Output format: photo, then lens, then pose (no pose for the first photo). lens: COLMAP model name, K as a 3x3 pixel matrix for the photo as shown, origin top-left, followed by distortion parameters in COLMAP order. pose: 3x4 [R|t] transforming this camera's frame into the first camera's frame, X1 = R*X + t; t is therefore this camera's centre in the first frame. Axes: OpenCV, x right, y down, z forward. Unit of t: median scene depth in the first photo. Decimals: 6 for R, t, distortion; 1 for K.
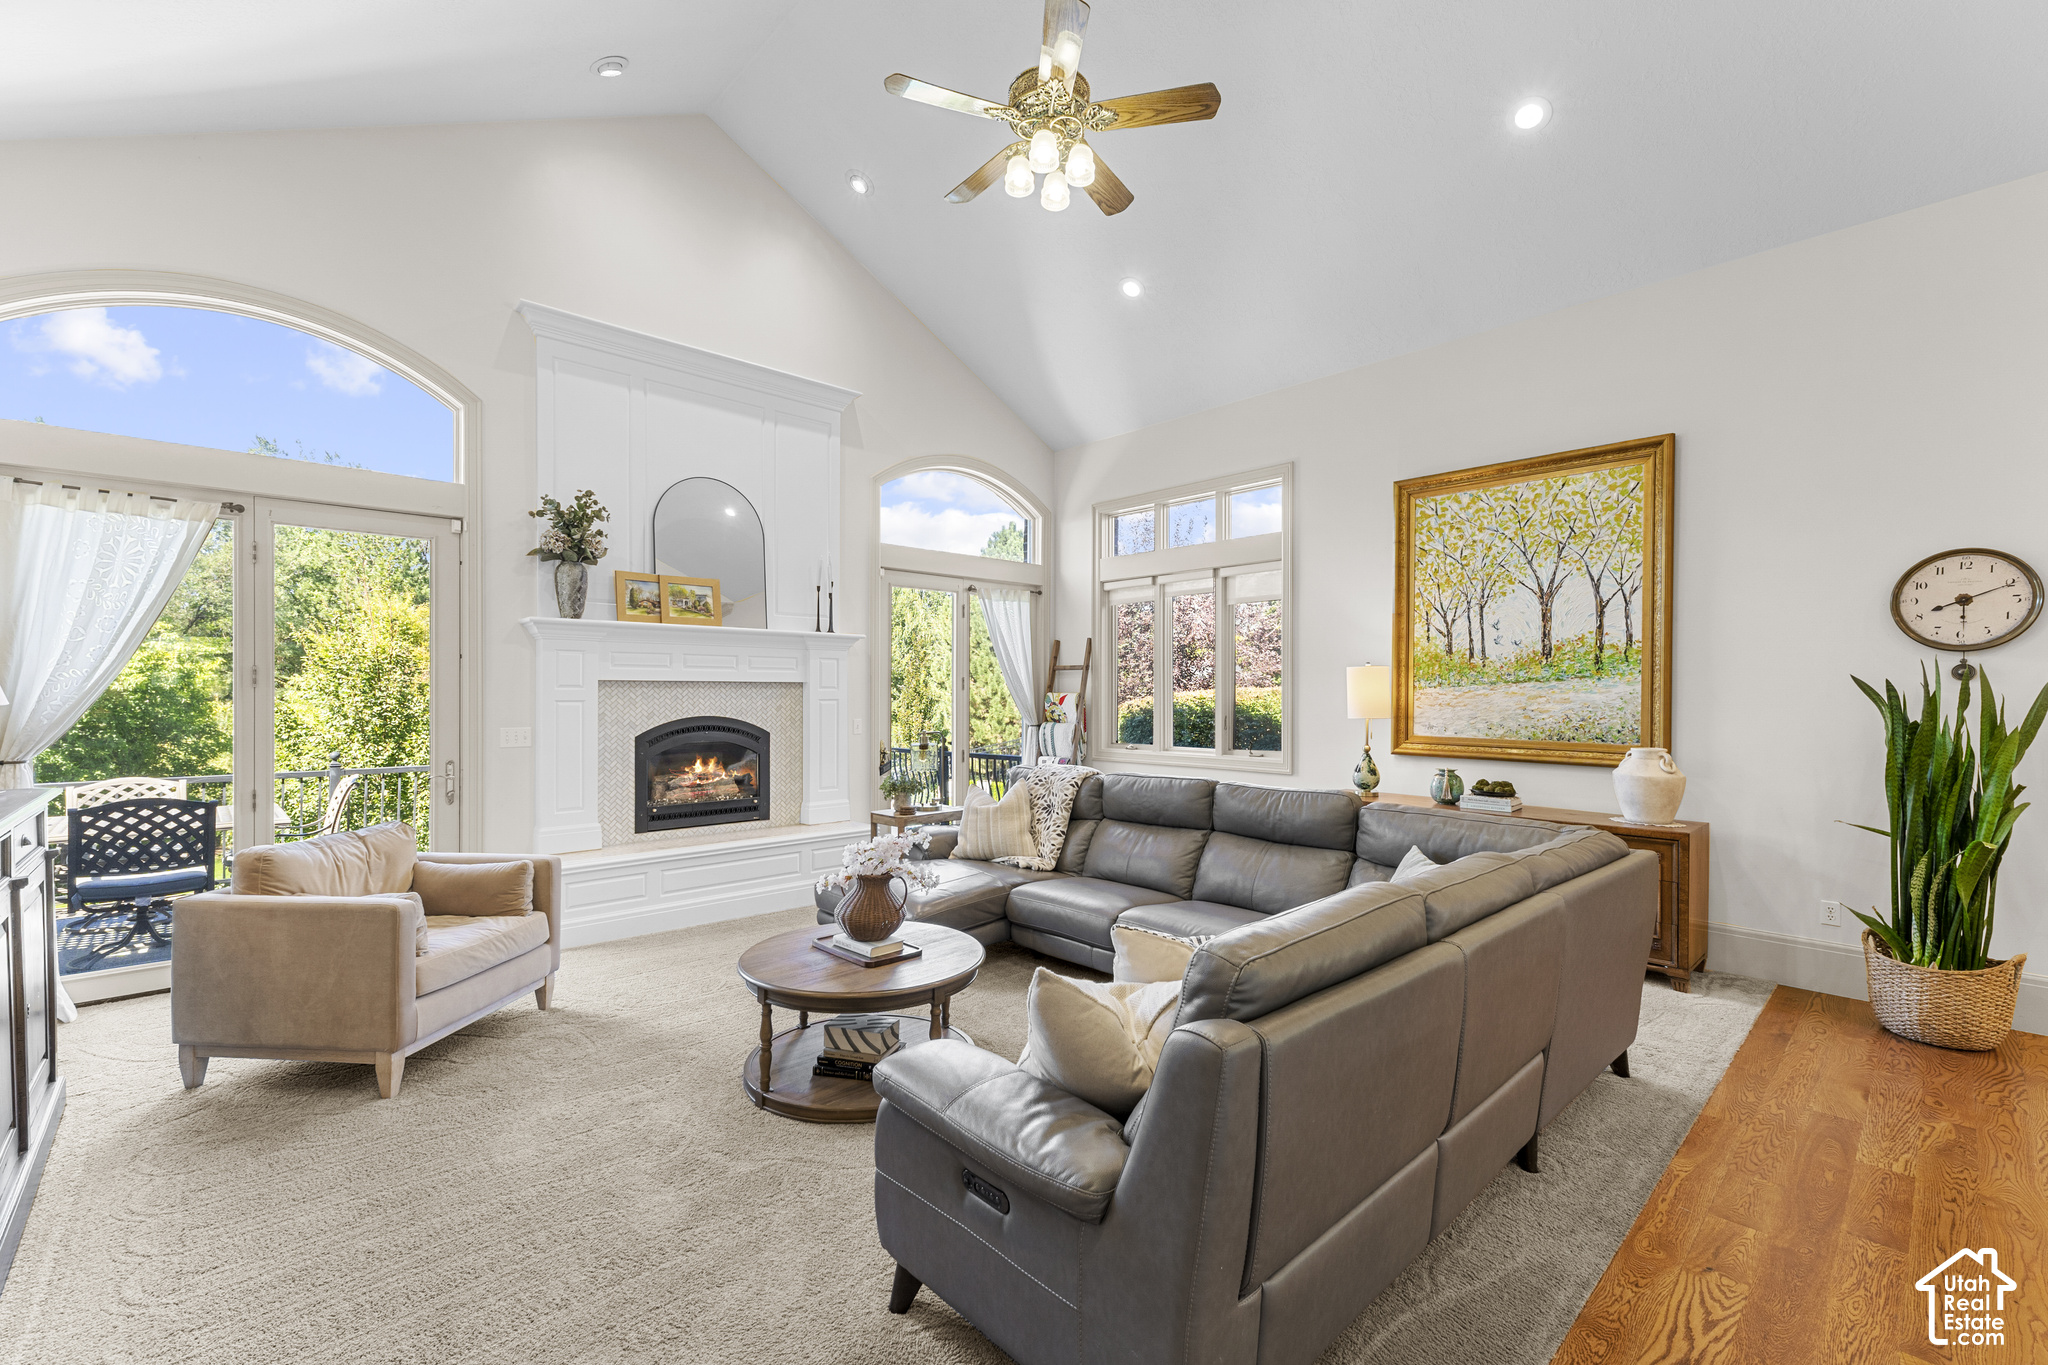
lens RADIAL K [[877.1, 0, 1021.4], [0, 877.1, 674.4], [0, 0, 1]] dist [0.009006, -0.000050]
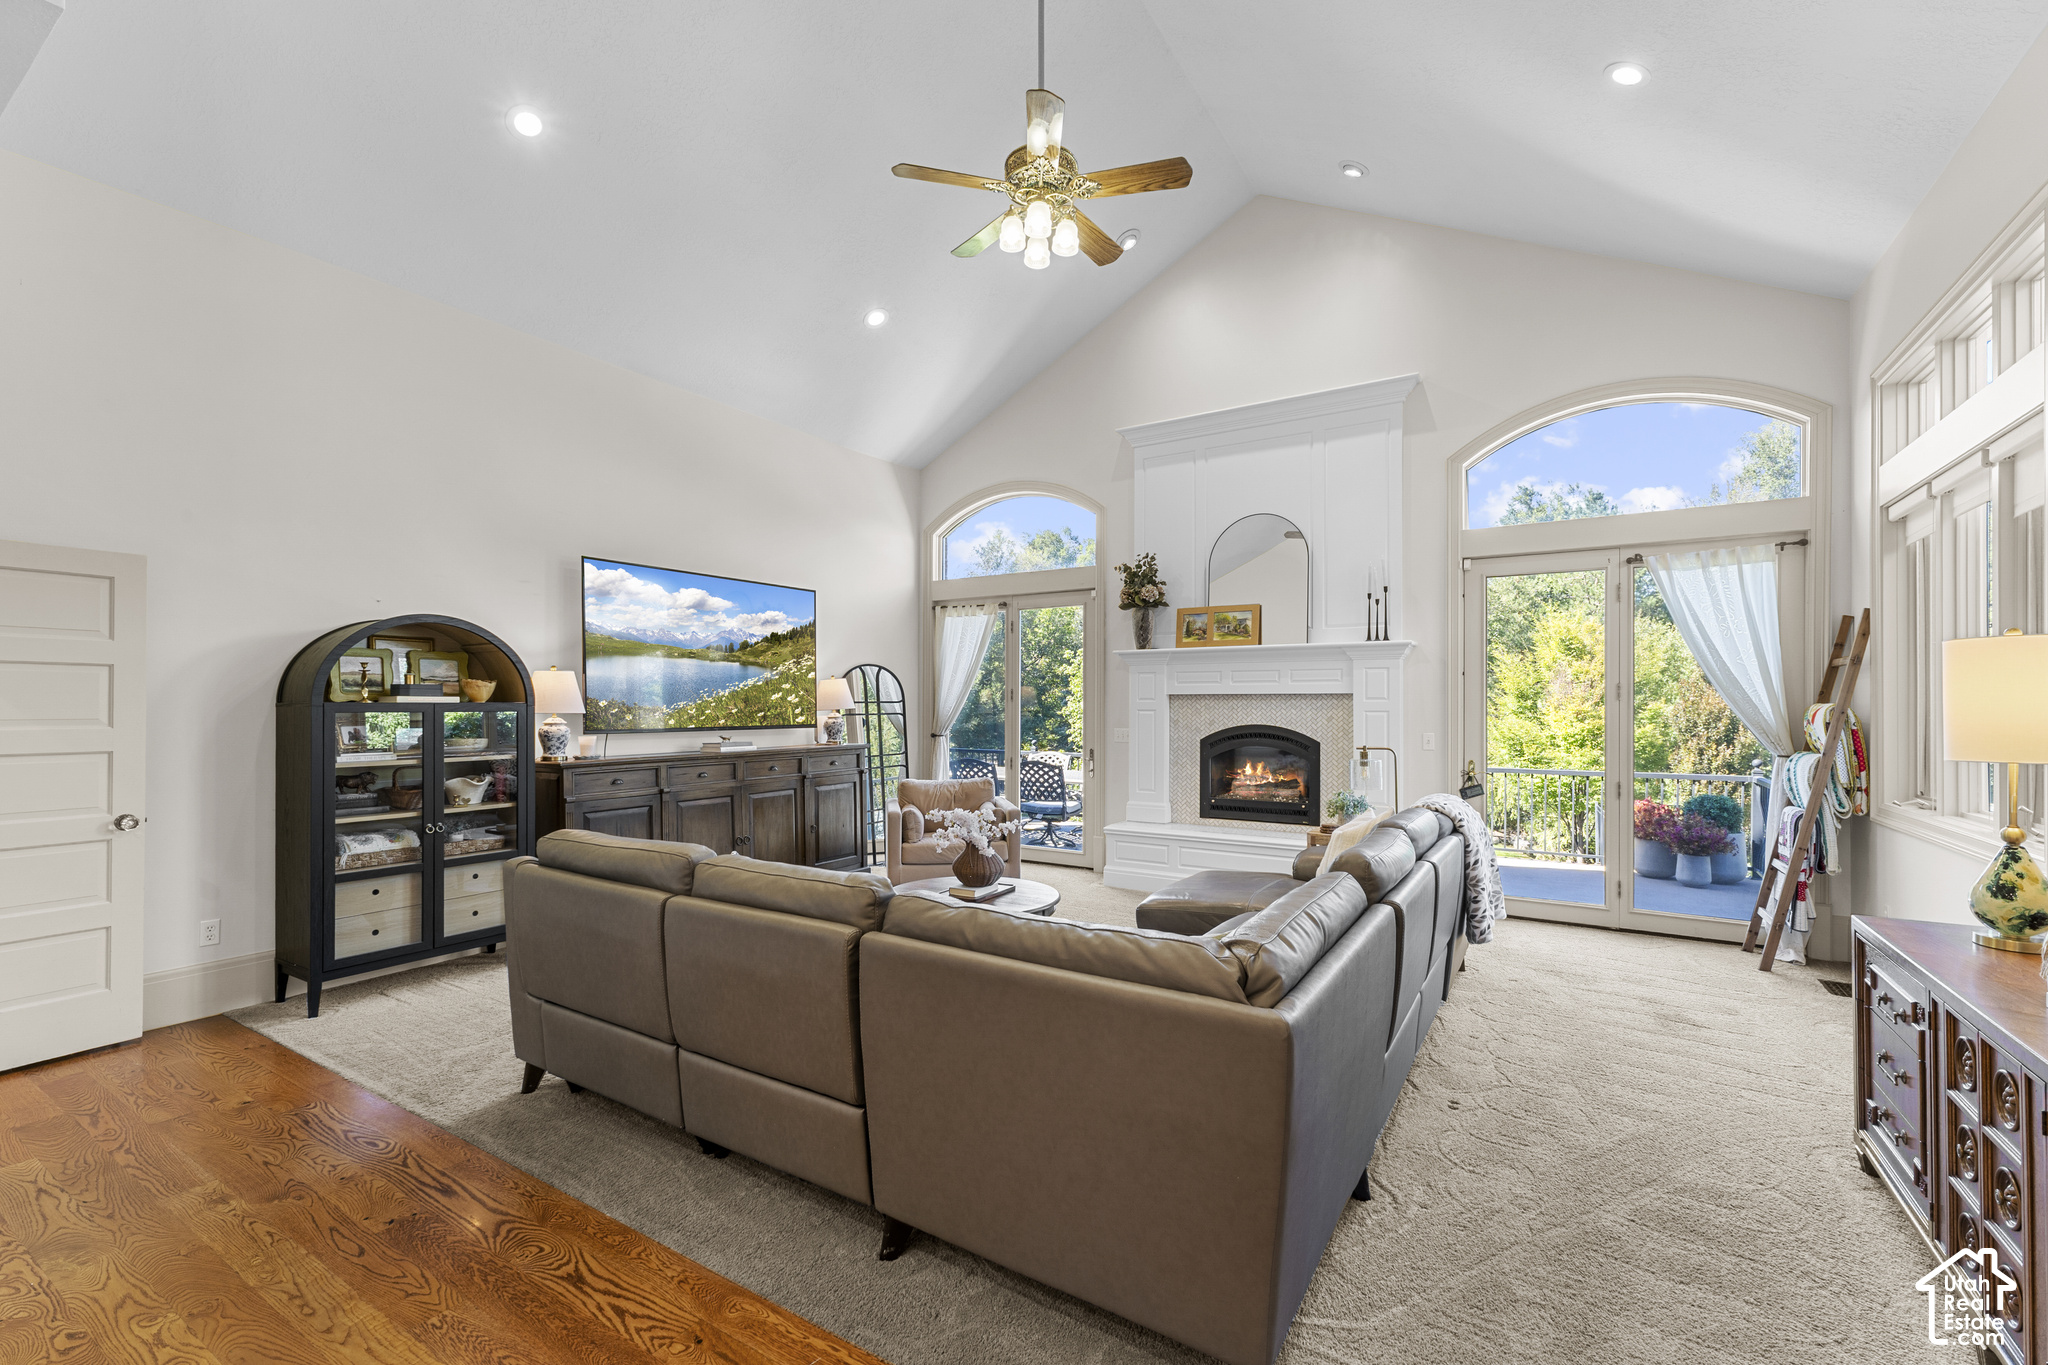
lens RADIAL K [[864.5, 0, 1001.1], [0, 864.5, 682.3], [0, 0, 1]] dist [0.001798, 0.000223]
pose [[0.245146, -0.026760, -0.969117, 0.649594], [0.020271, 0.999542, -0.022472, 0.011299], [0.969274, -0.014136, 0.245576, 0.411914]]
